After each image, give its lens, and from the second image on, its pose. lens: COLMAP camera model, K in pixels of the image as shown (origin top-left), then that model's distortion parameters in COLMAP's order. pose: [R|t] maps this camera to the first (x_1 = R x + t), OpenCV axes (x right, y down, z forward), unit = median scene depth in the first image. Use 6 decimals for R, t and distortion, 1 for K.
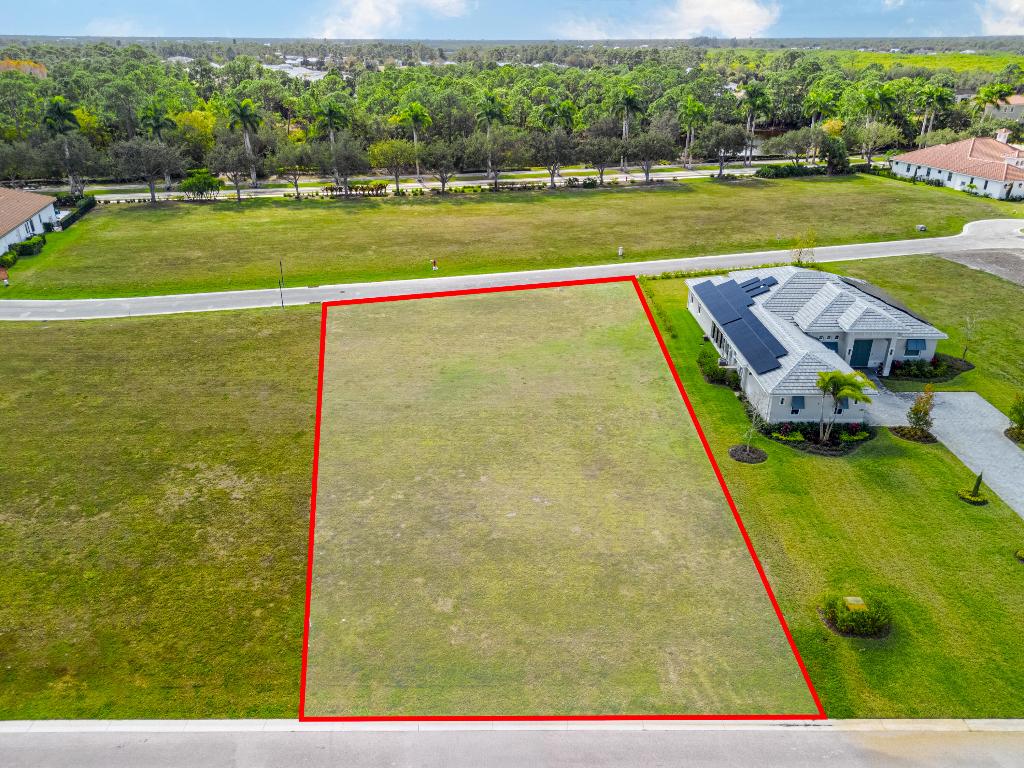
lens RADIAL K [[757.2, 0, 514.6], [0, 757.2, 384.2], [0, 0, 1]] dist [0.064376, -0.049348]
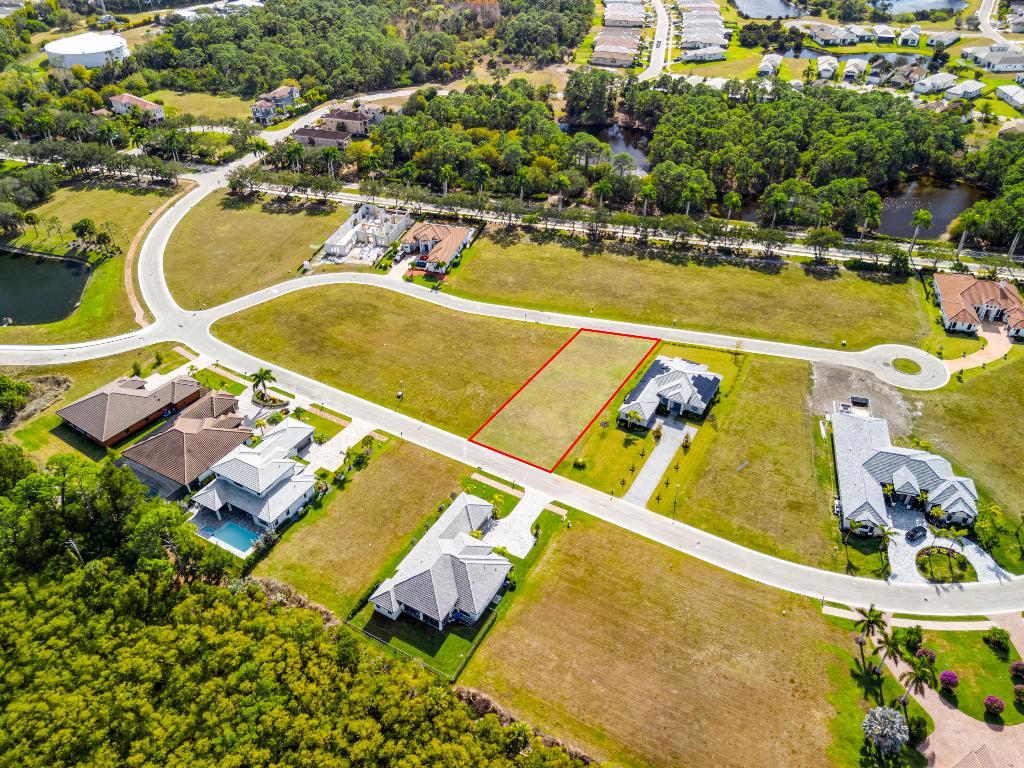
lens RADIAL K [[757.2, 0, 513.8], [0, 757.2, 378.8], [0, 0, 1]] dist [0.064376, -0.049348]
pose [[0.869490, 0.296887, -0.394772, 0.913061], [-0.207787, 0.944901, 0.252956, -0.666009], [0.448120, -0.137914, 0.883271, -1.679209]]
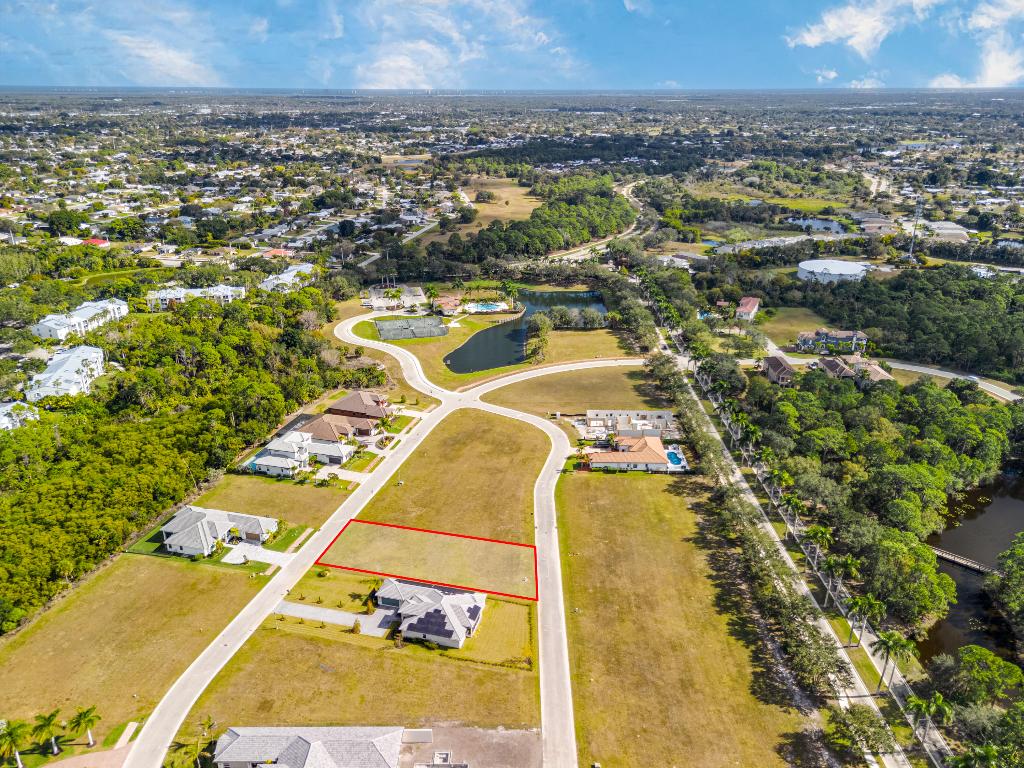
lens RADIAL K [[757.2, 0, 512.4], [0, 757.2, 383.1], [0, 0, 1]] dist [0.064376, -0.049348]
pose [[-0.260607, 0.355126, -0.897758, 2.351359], [-0.400793, 0.806180, 0.435246, -1.944215], [0.878322, 0.473243, -0.067764, 0.977771]]
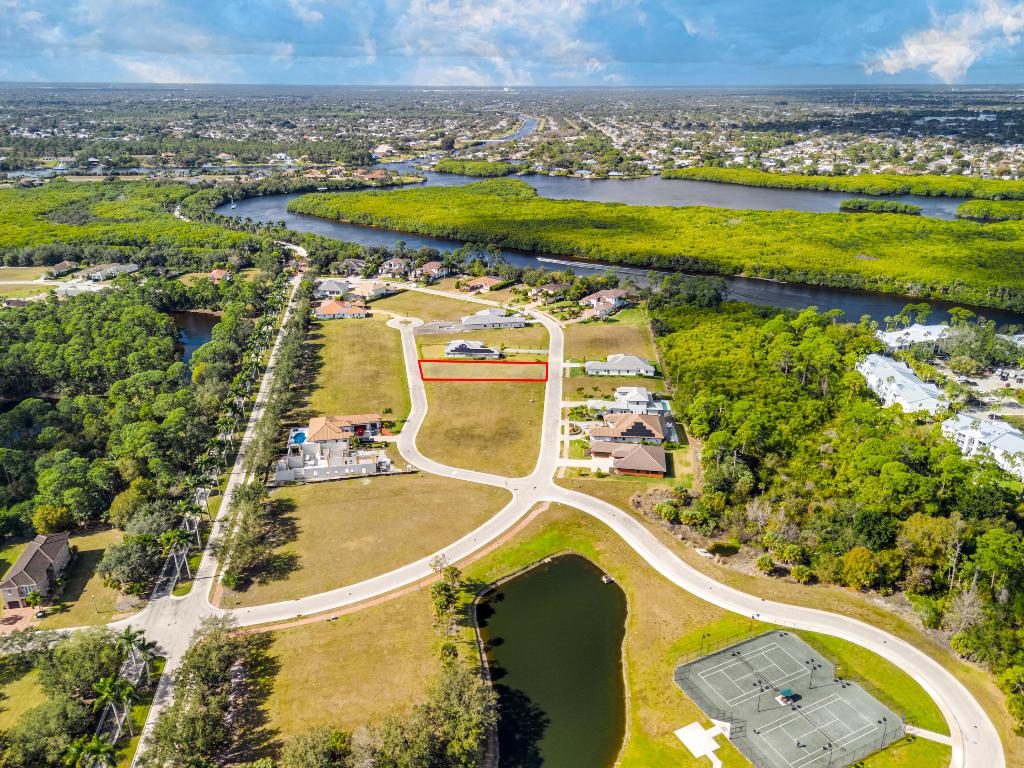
lens RADIAL K [[757.2, 0, 516.9], [0, 757.2, 385.7], [0, 0, 1]] dist [0.064376, -0.049348]
pose [[0.065802, -0.367372, 0.927743, -4.617895], [0.409670, 0.857732, 0.310592, -1.356272], [-0.909857, 0.359631, 0.206942, -0.373196]]
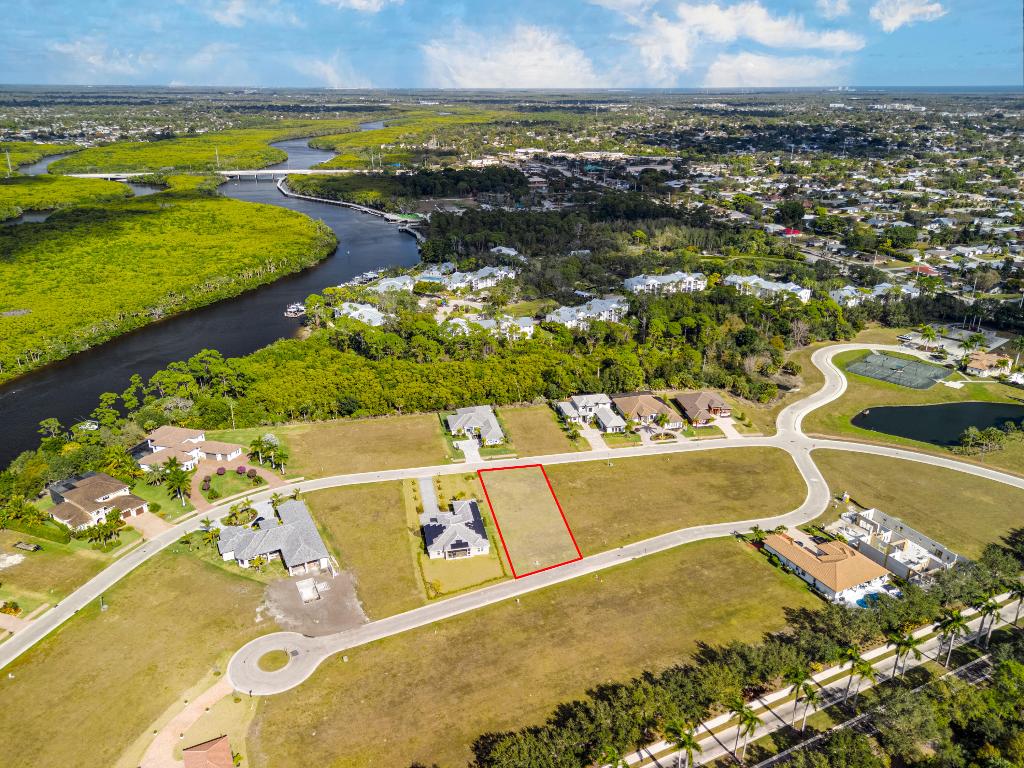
lens RADIAL K [[757.2, 0, 512.0], [0, 757.2, 383.6], [0, 0, 1]] dist [0.064376, -0.049348]
pose [[-0.978387, 0.076725, -0.192020, 0.690115], [-0.085071, 0.697036, 0.711971, -2.774625], [0.188471, 0.712919, -0.675445, 2.676632]]
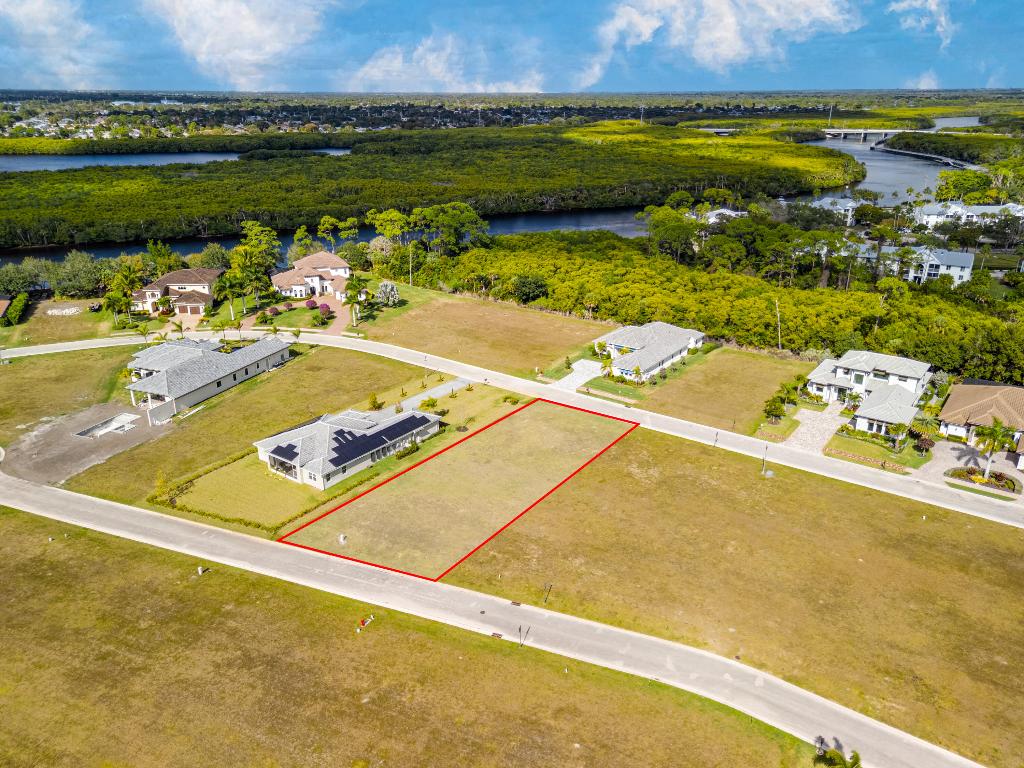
lens RADIAL K [[757.2, 0, 505.9], [0, 757.2, 386.3], [0, 0, 1]] dist [0.064376, -0.049348]
pose [[-0.800243, -0.211621, 0.561095, -0.916639], [0.254319, 0.727591, 0.637129, -1.195396], [-0.543078, 0.652555, -0.528430, 1.575434]]
